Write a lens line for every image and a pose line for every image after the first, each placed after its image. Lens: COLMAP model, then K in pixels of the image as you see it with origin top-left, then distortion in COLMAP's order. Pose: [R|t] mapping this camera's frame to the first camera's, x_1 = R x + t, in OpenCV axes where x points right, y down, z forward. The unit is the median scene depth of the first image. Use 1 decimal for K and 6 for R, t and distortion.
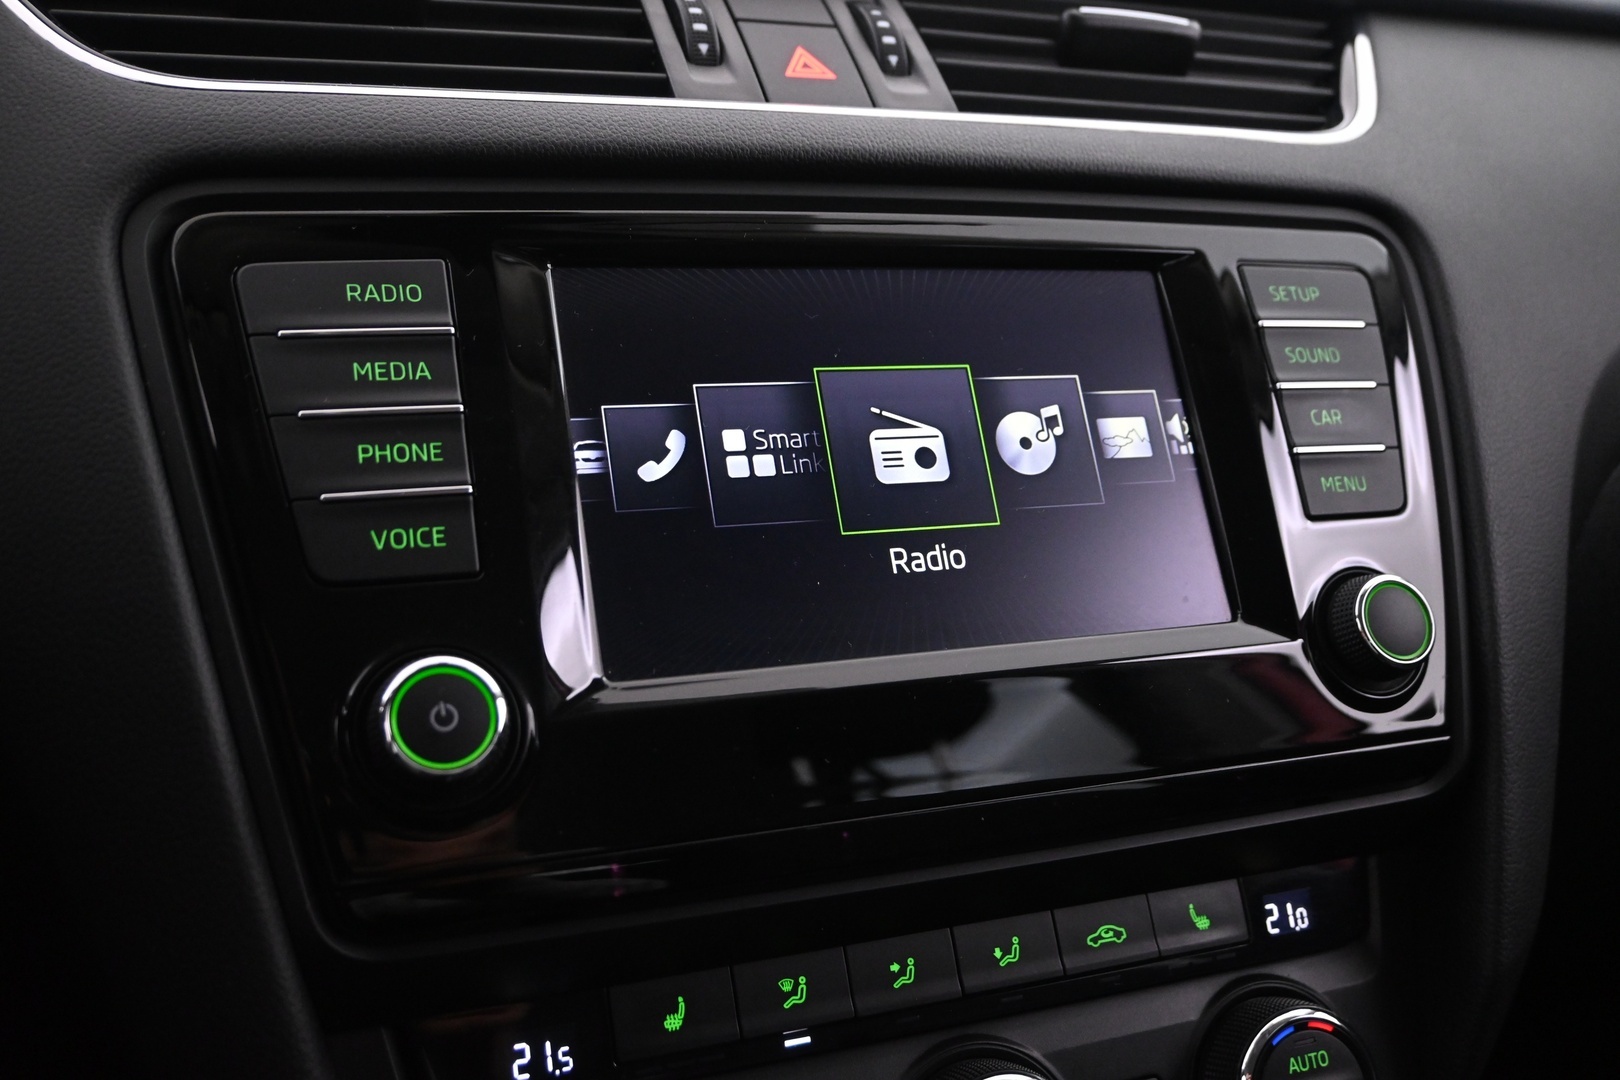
lens RADIAL K [[1460.2, 0, 810.0], [0, 1460.2, 540.0], [0, 0, 1]] dist [0.000704, -0.002262]
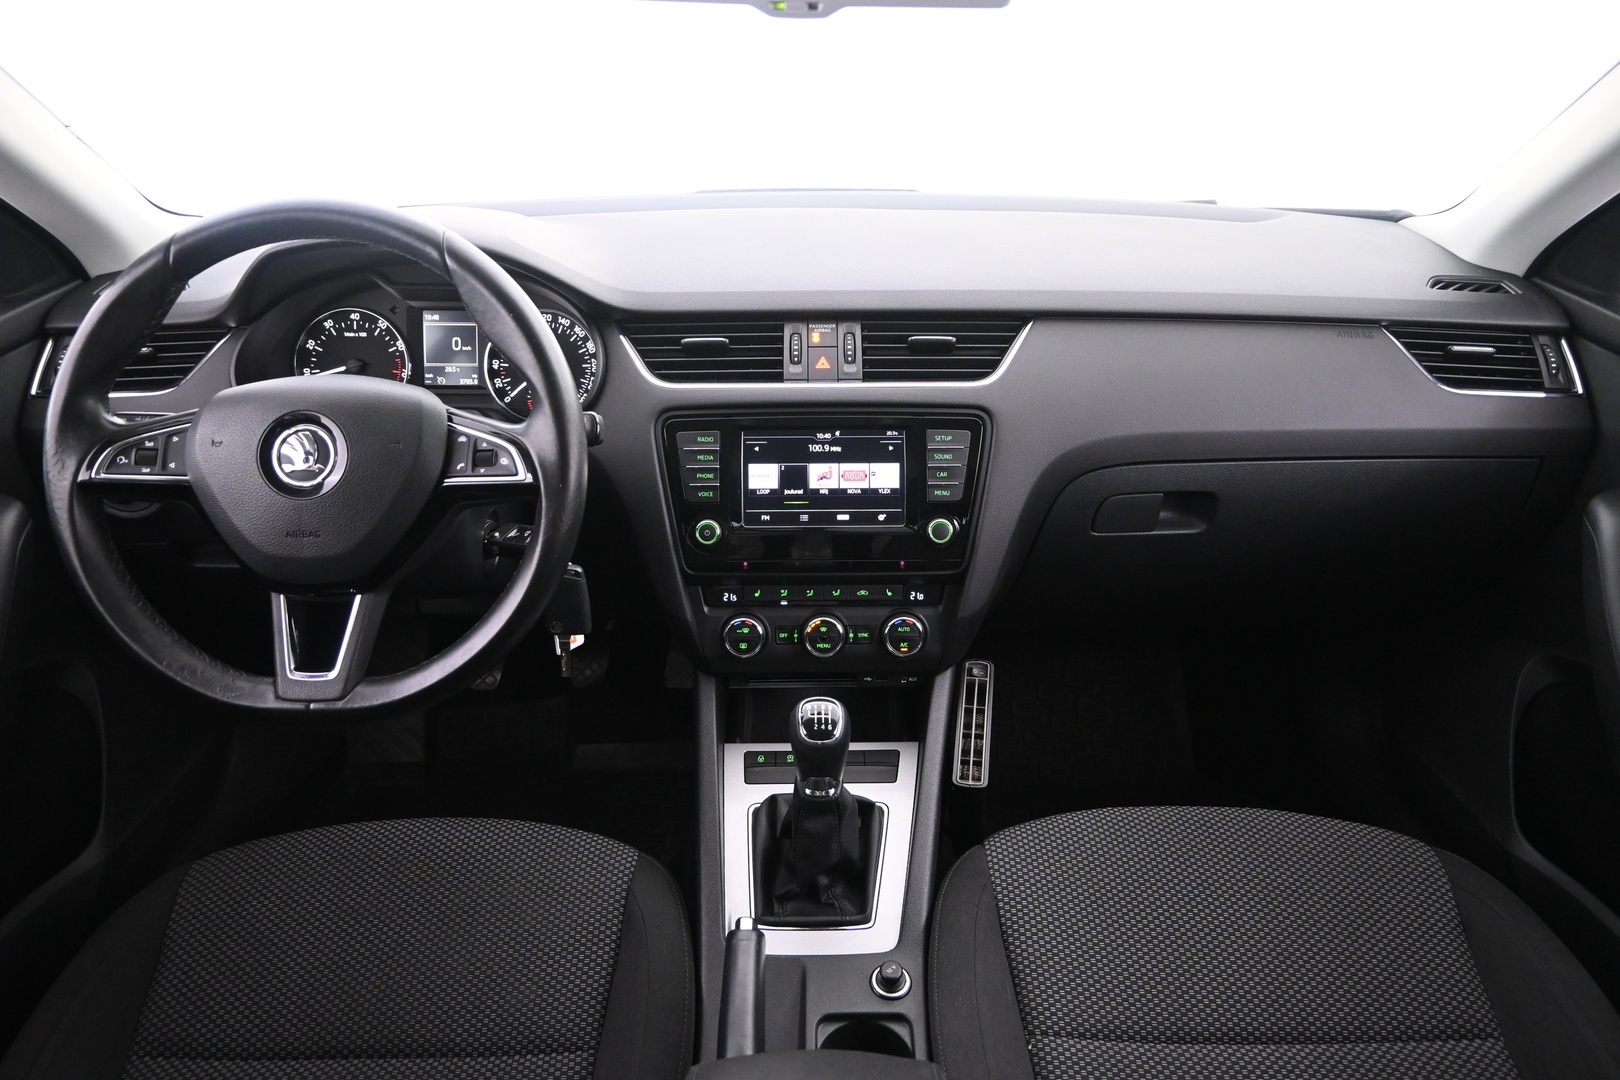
lens RADIAL K [[1129.1, 0, 810.0], [0, 1129.1, 540.0], [0, 0, 1]] dist [0.012634, -0.001244]
pose [[0.935479, 0.157139, -0.316523, 1.083218], [-0.059885, 0.953232, 0.296246, -0.844894], [0.348272, -0.258177, 0.901139, -1.984948]]
